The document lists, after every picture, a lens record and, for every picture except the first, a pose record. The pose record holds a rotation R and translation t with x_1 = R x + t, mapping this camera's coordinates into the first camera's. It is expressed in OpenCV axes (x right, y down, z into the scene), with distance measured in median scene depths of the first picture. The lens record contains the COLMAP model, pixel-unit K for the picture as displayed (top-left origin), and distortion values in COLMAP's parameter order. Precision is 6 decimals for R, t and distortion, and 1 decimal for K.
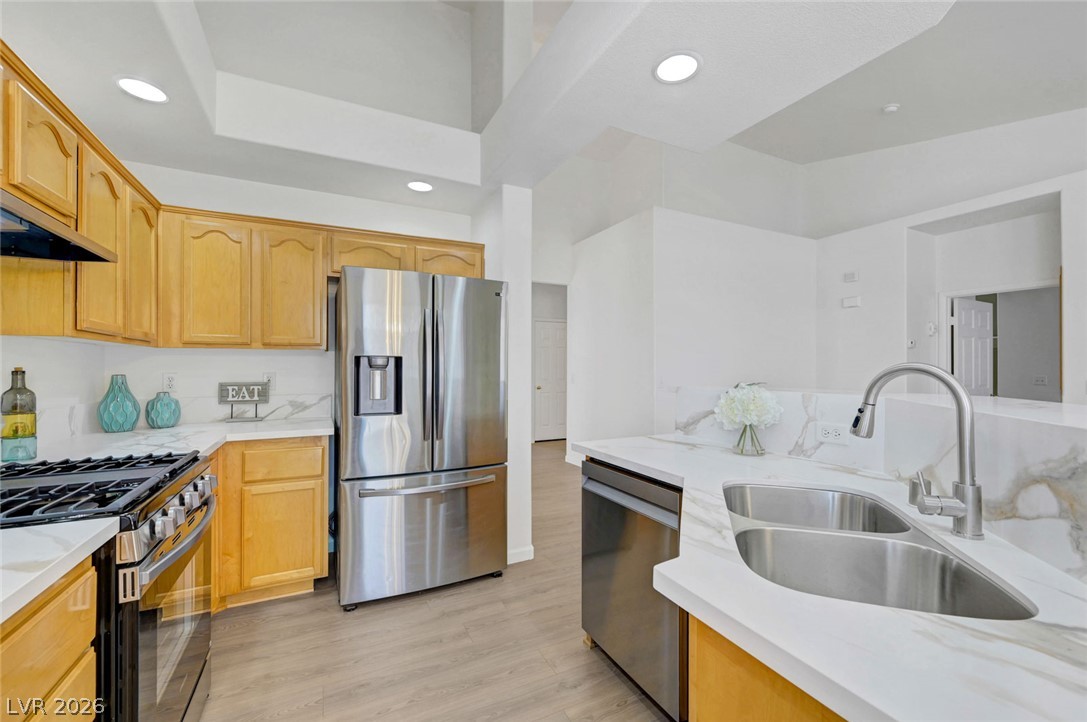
lens RADIAL K [[446.5, 0, 547.3], [0, 446.5, 362.5], [0, 0, 1]] dist [-0.003376, -0.000072]
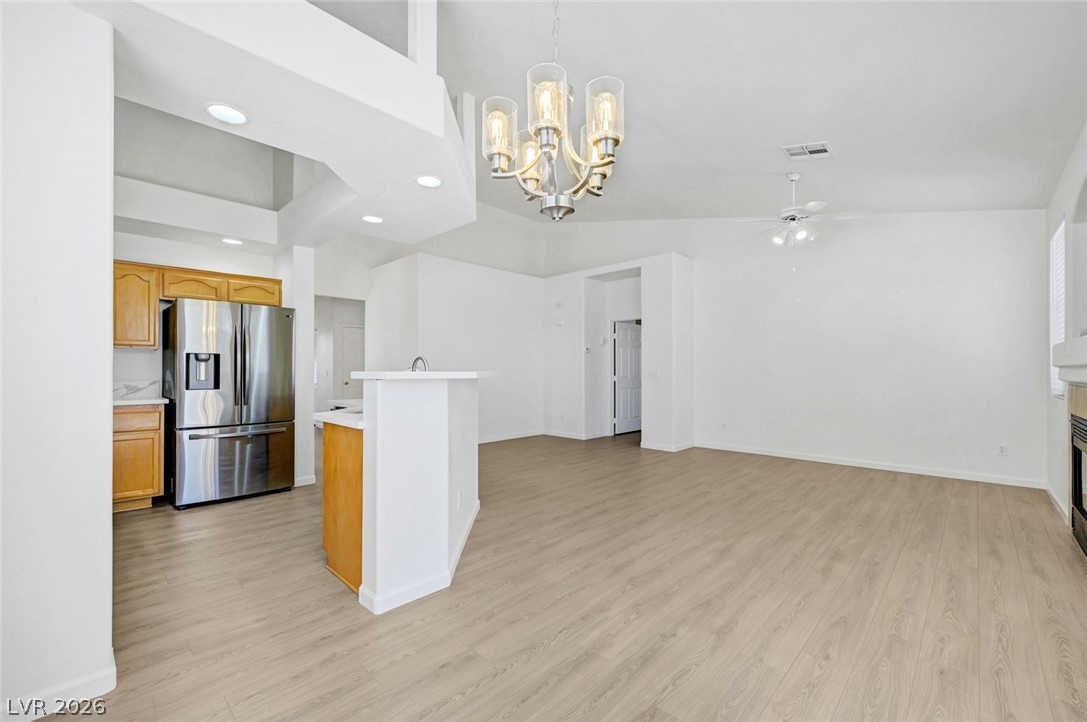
lens RADIAL K [[446.5, 0, 536.1], [0, 446.5, 365.8], [0, 0, 1]] dist [-0.003376, -0.000072]
pose [[0.947220, 0.000824, 0.320583, 0.231996], [-0.001403, 0.999998, 0.001574, 0.024264], [-0.320581, -0.001941, 0.947219, -0.856450]]
